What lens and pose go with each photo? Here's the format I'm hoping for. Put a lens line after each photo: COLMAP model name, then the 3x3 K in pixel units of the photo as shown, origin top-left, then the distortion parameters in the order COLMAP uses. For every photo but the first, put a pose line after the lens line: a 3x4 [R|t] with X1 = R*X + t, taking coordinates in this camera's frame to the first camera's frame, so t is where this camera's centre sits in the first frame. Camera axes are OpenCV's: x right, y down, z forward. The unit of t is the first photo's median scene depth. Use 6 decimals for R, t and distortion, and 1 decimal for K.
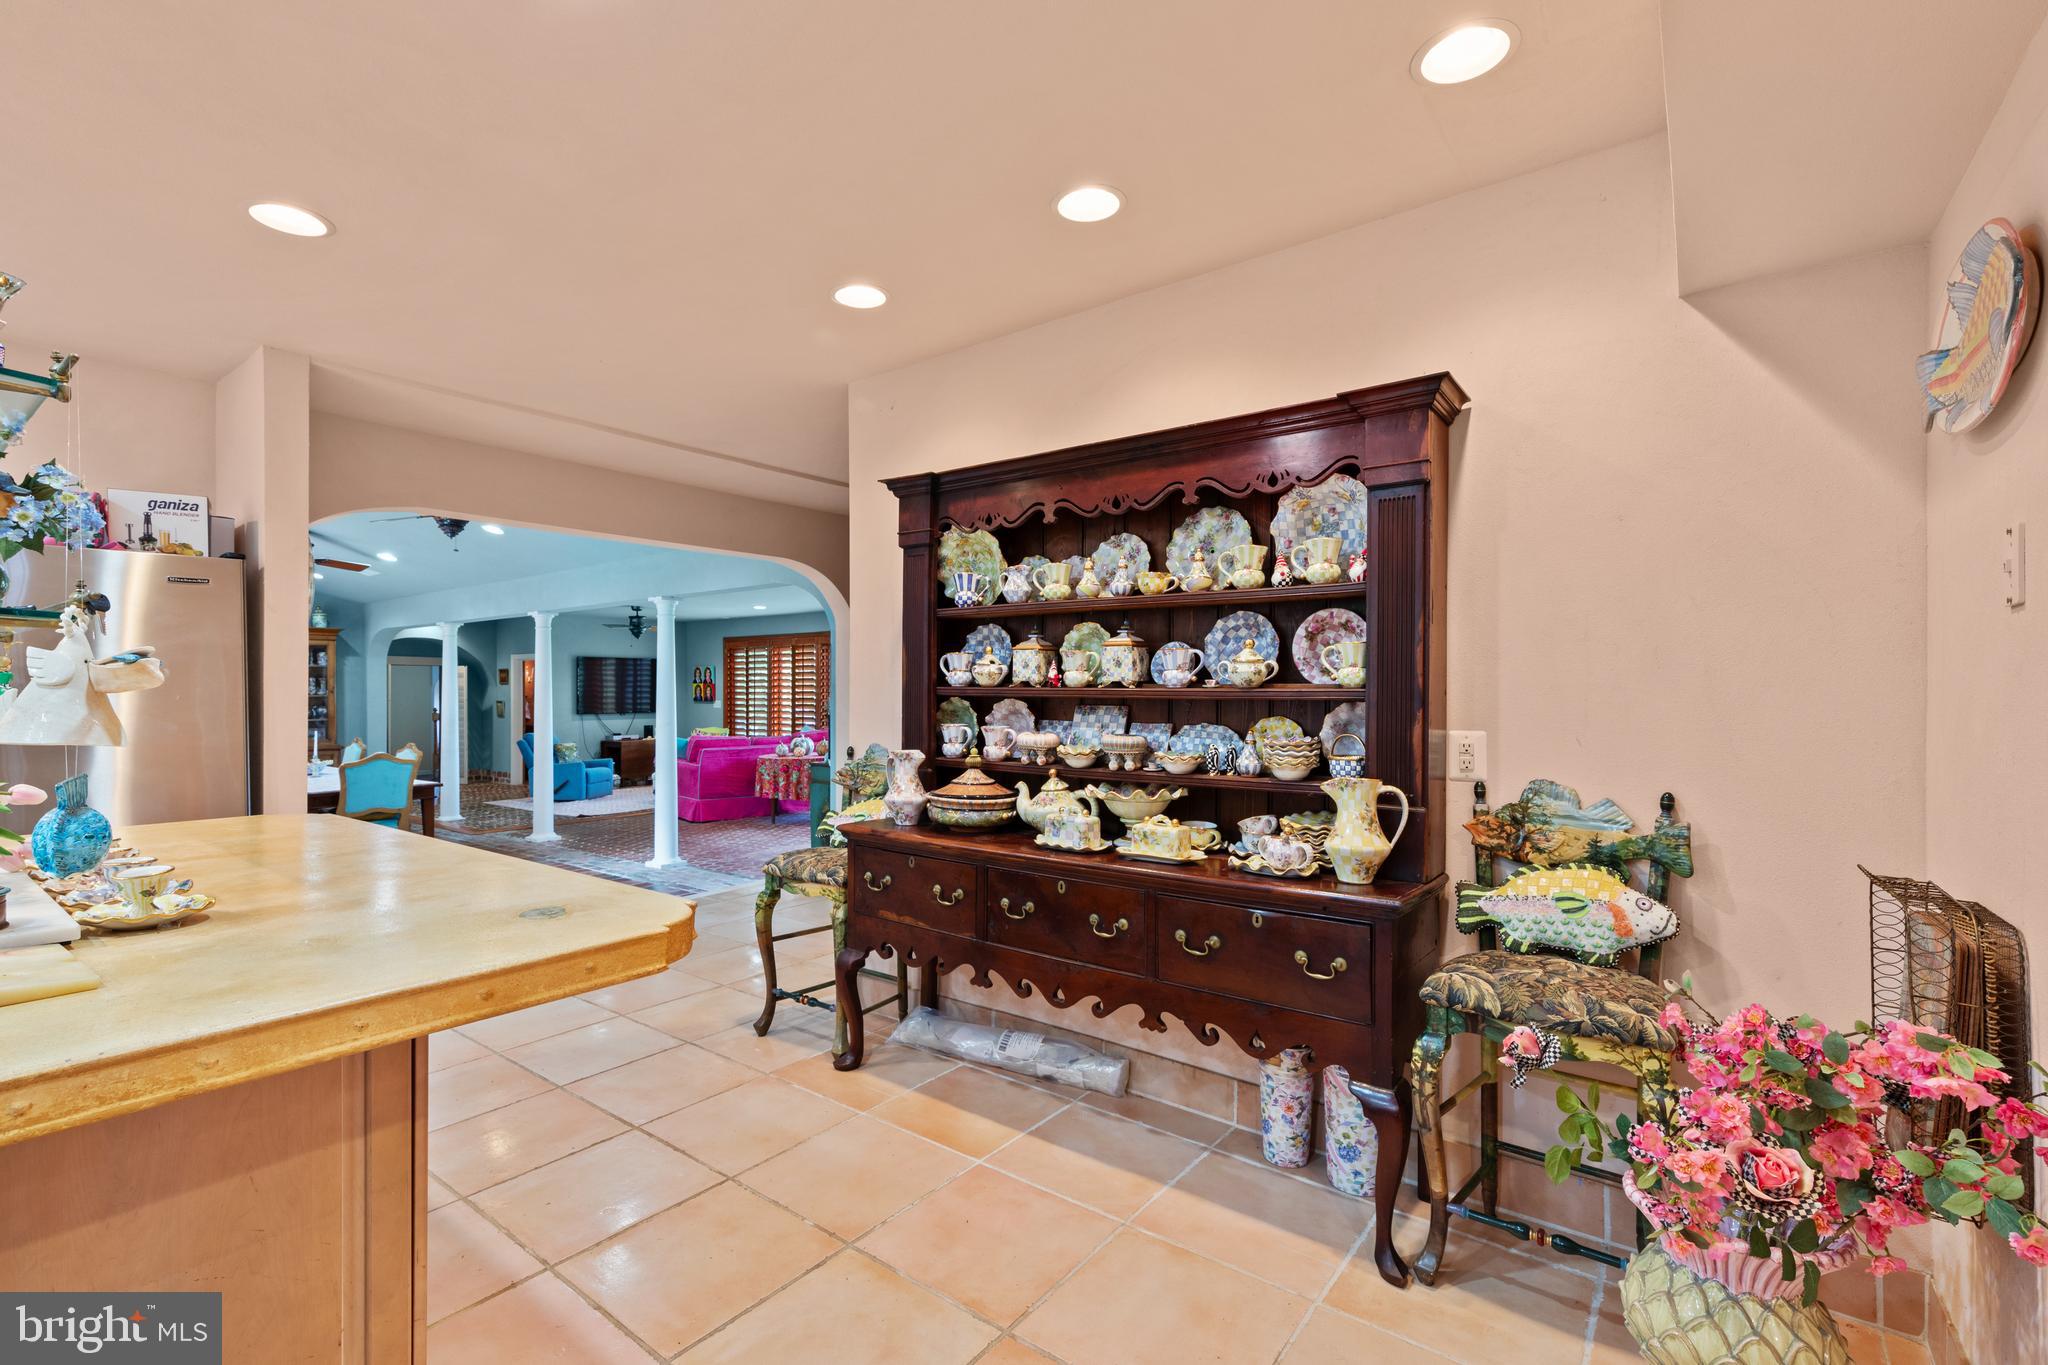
lens RADIAL K [[910.4, 0, 1024.3], [0, 910.4, 689.6], [0, 0, 1]] dist [0.003504, 0.000090]
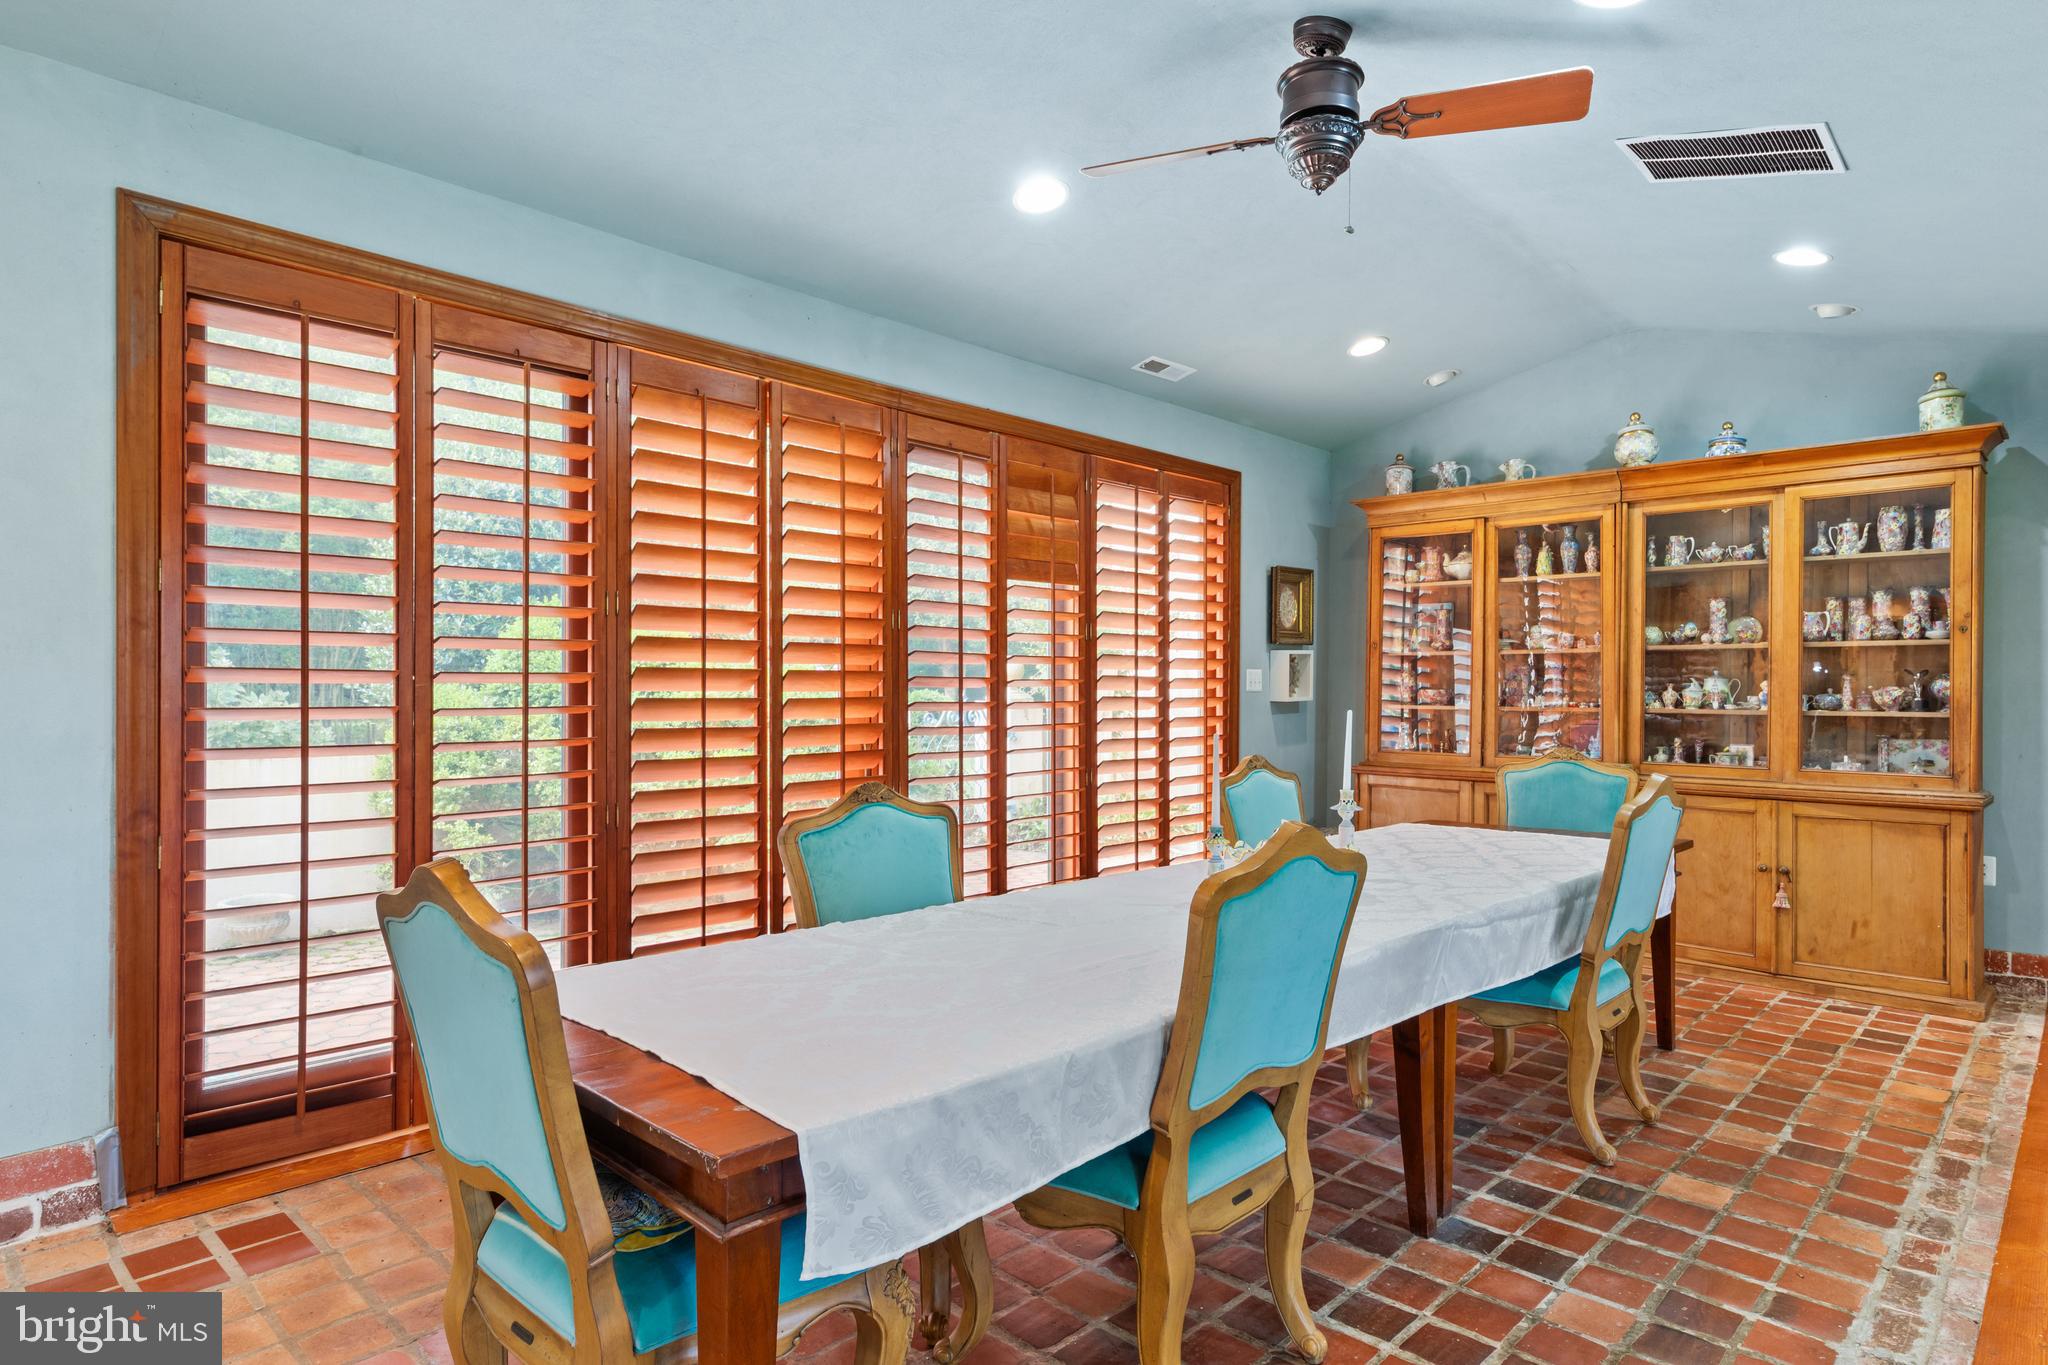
lens RADIAL K [[1146.5, 0, 1030.2], [0, 1146.5, 690.8], [0, 0, 1]] dist [0.002990, -0.000198]
pose [[-0.110738, 0.009466, -0.993805, -1.321234], [-0.005909, 0.999931, 0.010183, 0.090536], [0.993832, 0.007000, -0.110674, 2.954282]]
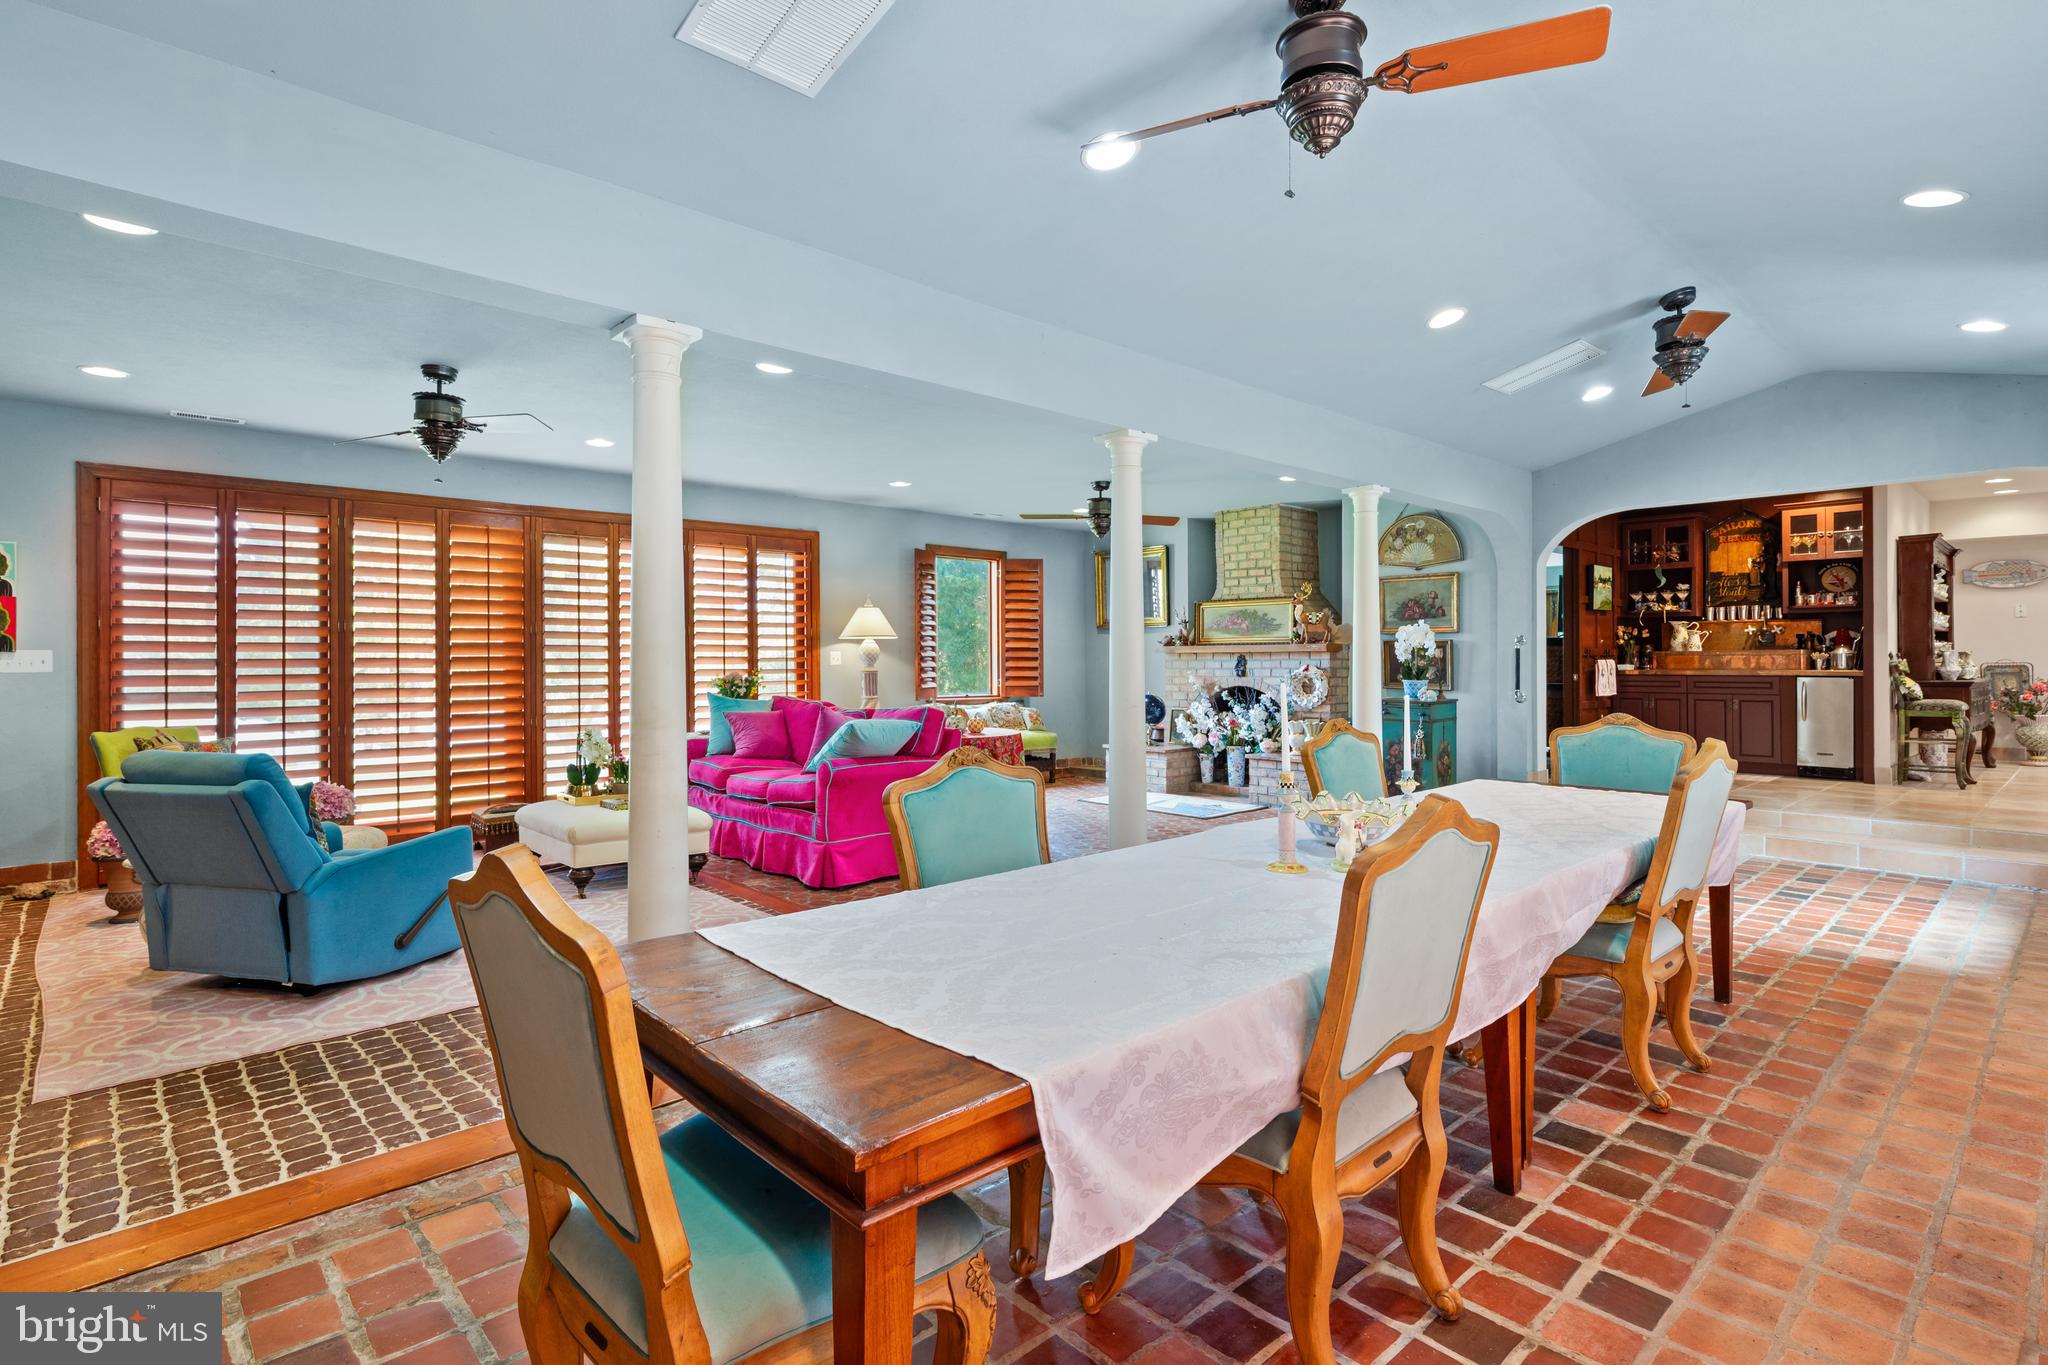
lens RADIAL K [[1000.2, 0, 1031.3], [0, 1000.2, 658.3], [0, 0, 1]] dist [0.006932, -0.000560]
pose [[0.169822, 0.004057, 0.985466, -3.458501], [0.003970, 0.999981, -0.004801, 0.102709], [-0.985467, 0.004727, 0.169802, 3.214414]]
